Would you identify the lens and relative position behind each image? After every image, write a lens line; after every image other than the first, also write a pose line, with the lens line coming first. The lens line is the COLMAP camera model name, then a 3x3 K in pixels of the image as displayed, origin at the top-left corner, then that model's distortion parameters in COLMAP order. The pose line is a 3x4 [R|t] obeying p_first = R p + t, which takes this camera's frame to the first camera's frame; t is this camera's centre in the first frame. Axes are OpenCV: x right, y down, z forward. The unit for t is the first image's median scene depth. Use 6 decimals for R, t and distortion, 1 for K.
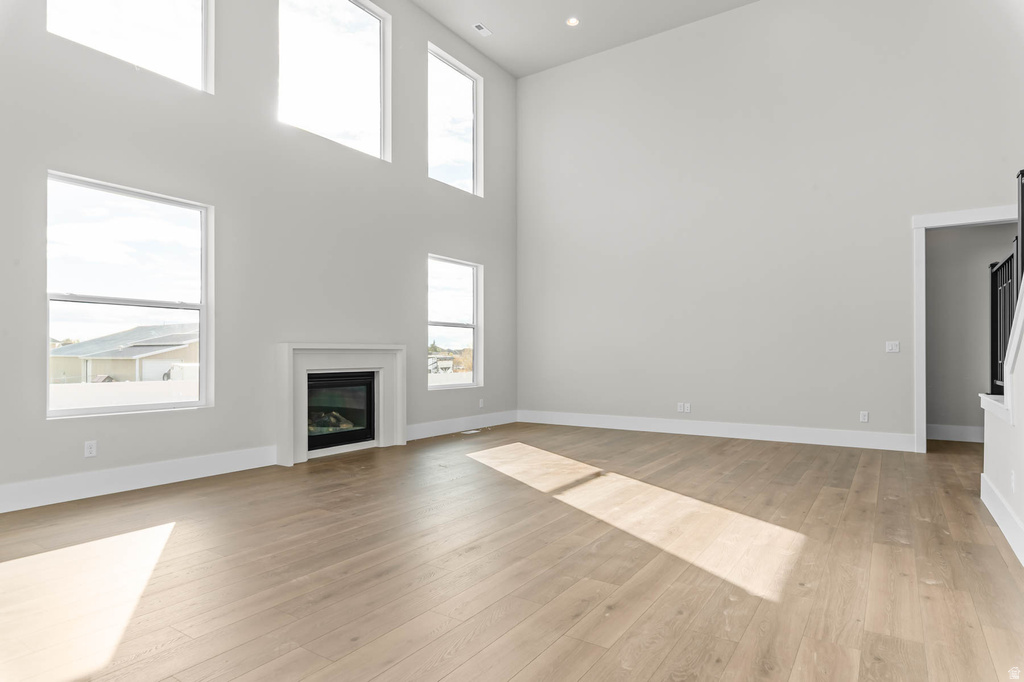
lens RADIAL K [[554.0, 0, 530.5], [0, 554.0, 352.2], [0, 0, 1]] dist [0.022125, 0.000653]
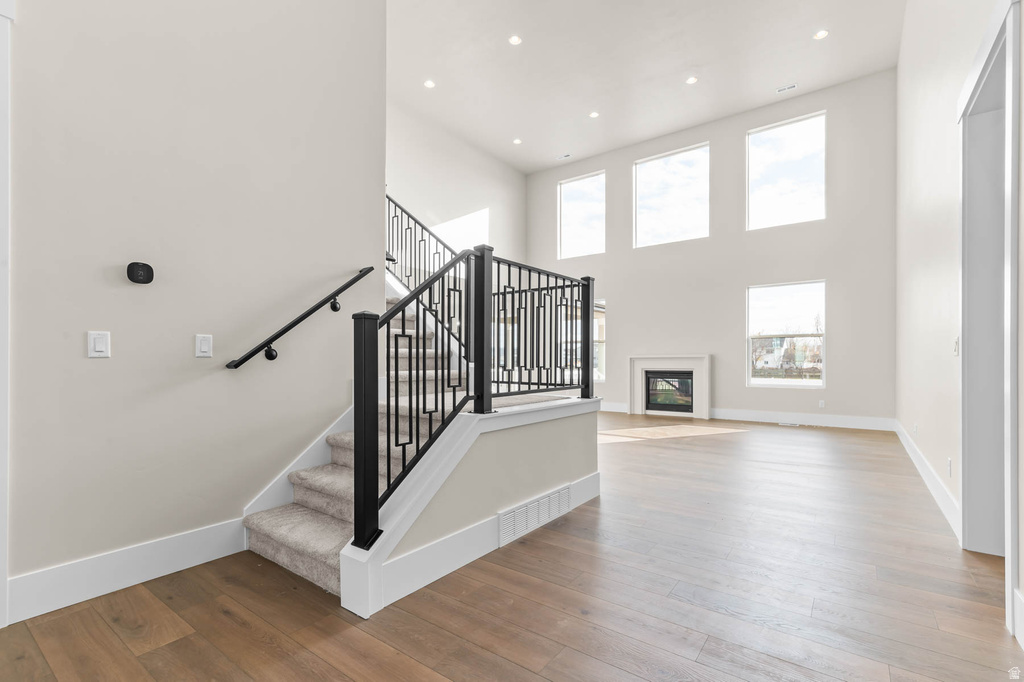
lens RADIAL K [[459.2, 0, 516.6], [0, 459.2, 363.3], [0, 0, 1]] dist [-0.000380, 0.000019]
pose [[-0.043448, 0.003311, -0.999050, 1.553407], [0.005791, 0.999979, 0.003062, 0.005652], [0.999039, -0.005653, -0.043466, 0.759477]]
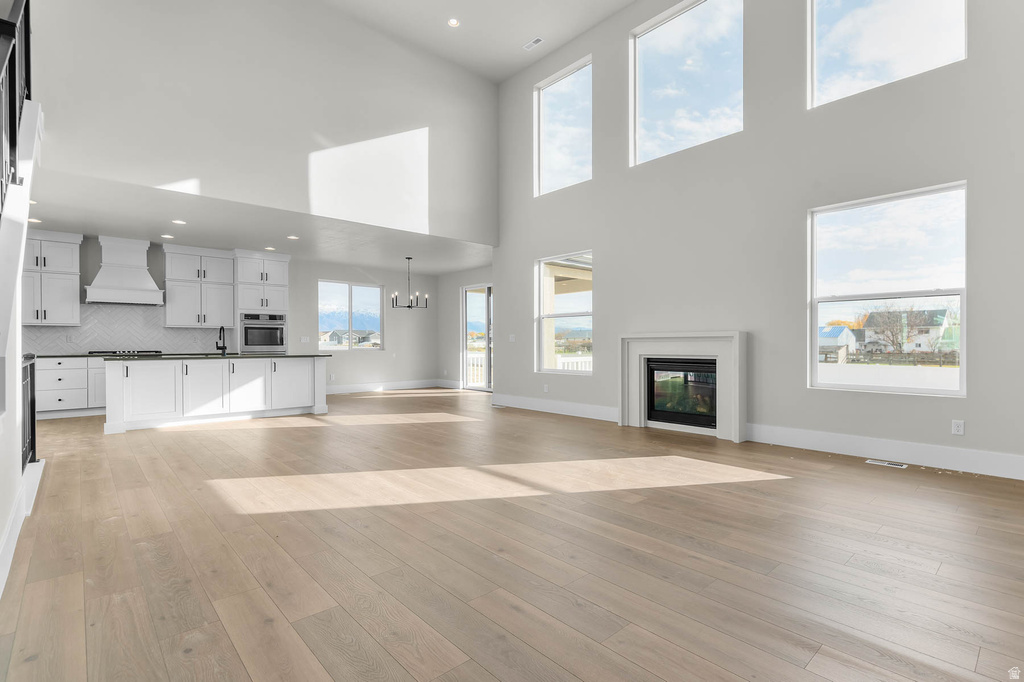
lens RADIAL K [[479.6, 0, 528.3], [0, 479.6, 343.9], [0, 0, 1]] dist [-0.002199, -0.000830]
pose [[-0.235687, -0.001262, -0.971828, 0.878843], [0.006291, 0.999976, -0.002824, 0.009905], [0.971809, -0.006780, -0.235673, 1.237021]]
